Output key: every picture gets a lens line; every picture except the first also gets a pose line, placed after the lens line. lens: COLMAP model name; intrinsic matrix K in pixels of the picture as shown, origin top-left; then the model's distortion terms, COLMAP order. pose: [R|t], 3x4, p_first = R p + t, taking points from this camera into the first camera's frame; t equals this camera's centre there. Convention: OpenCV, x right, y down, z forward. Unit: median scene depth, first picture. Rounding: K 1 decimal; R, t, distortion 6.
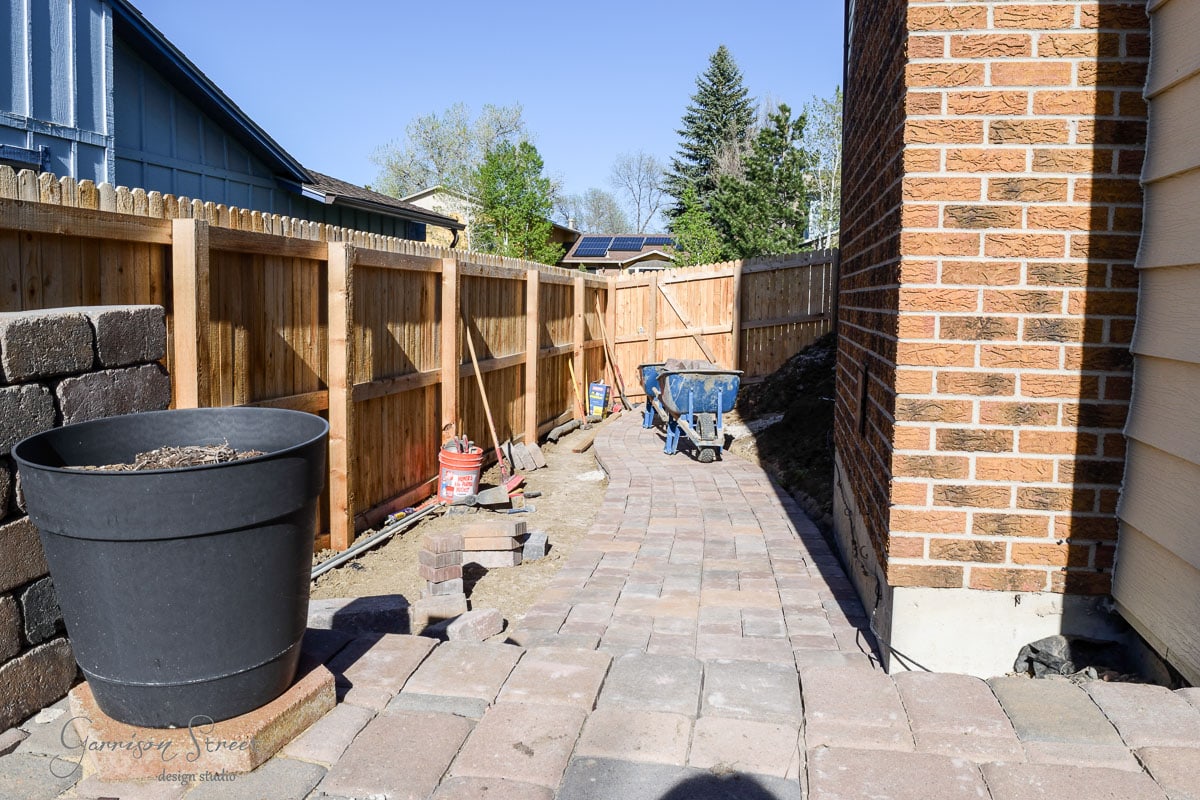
lens RADIAL K [[930.5, 0, 590.6], [0, 930.5, 393.2], [0, 0, 1]] dist [-0.068651, 0.005355]
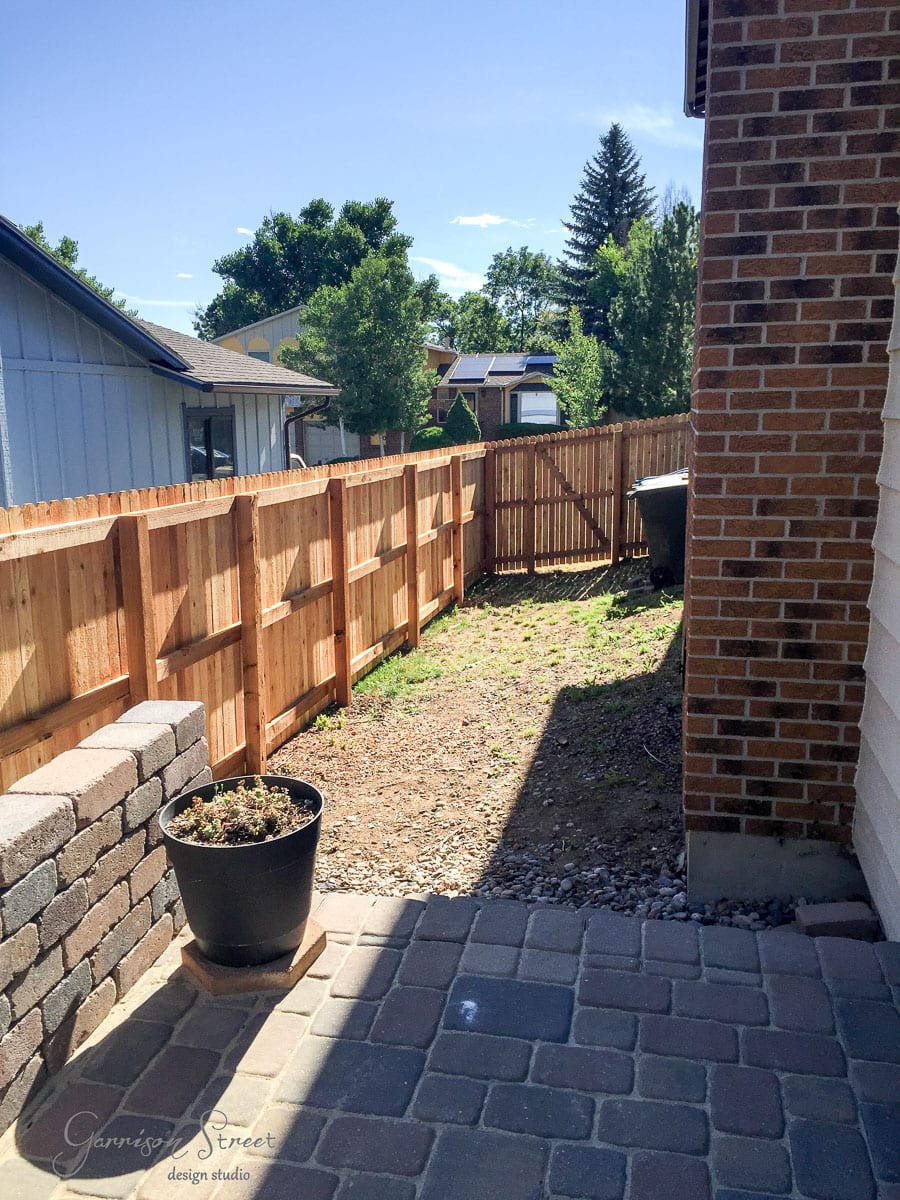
lens RADIAL K [[1000.0, 0, 461.5], [0, 1000.0, 610.8], [0, 0, 1]] dist [0.091098, -0.008257]
pose [[0.999787, -0.016881, -0.011906, 0.014735], [0.017902, 0.995634, 0.091607, -0.271183], [0.010308, -0.091801, 0.995724, -0.488344]]
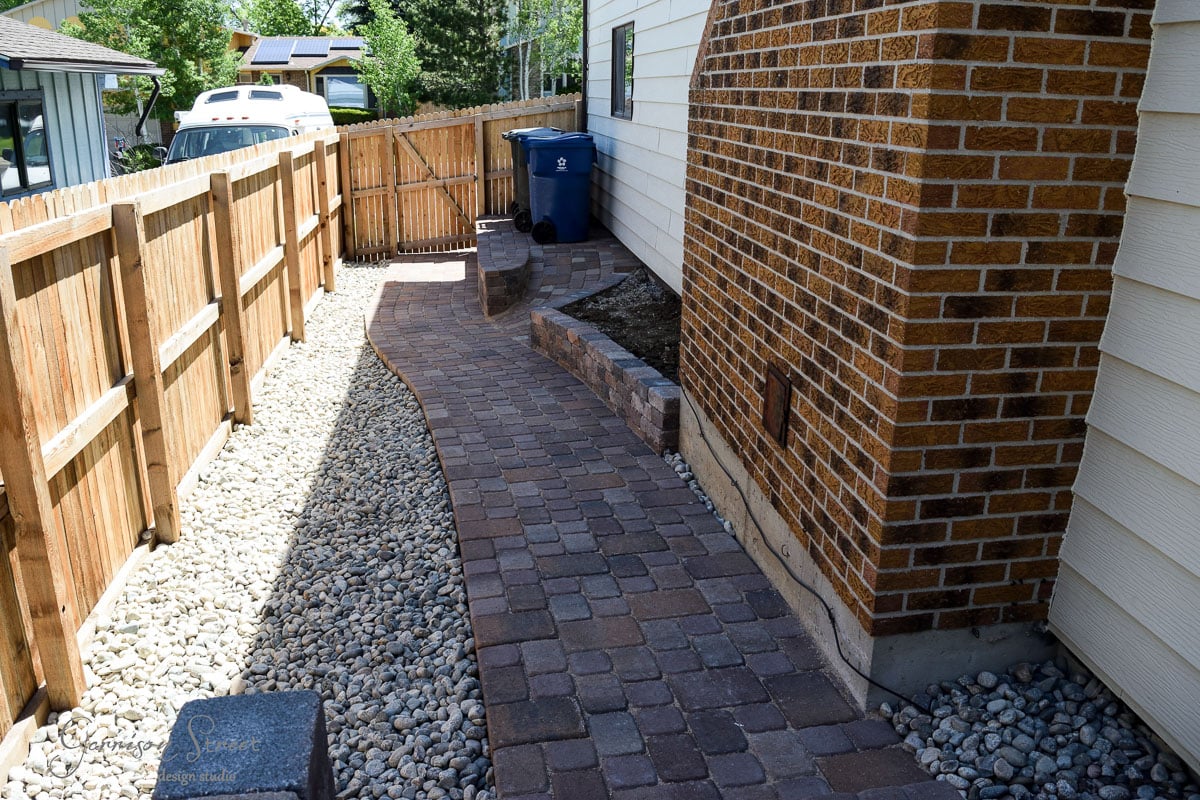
lens RADIAL K [[930.5, 0, 597.7], [0, 930.5, 396.4], [0, 0, 1]] dist [-0.068651, 0.005355]
pose [[0.944501, -0.104978, 0.311283, -0.300115], [0.036593, 0.975290, 0.217879, -0.329553], [-0.326464, -0.194396, 0.925004, 0.167876]]
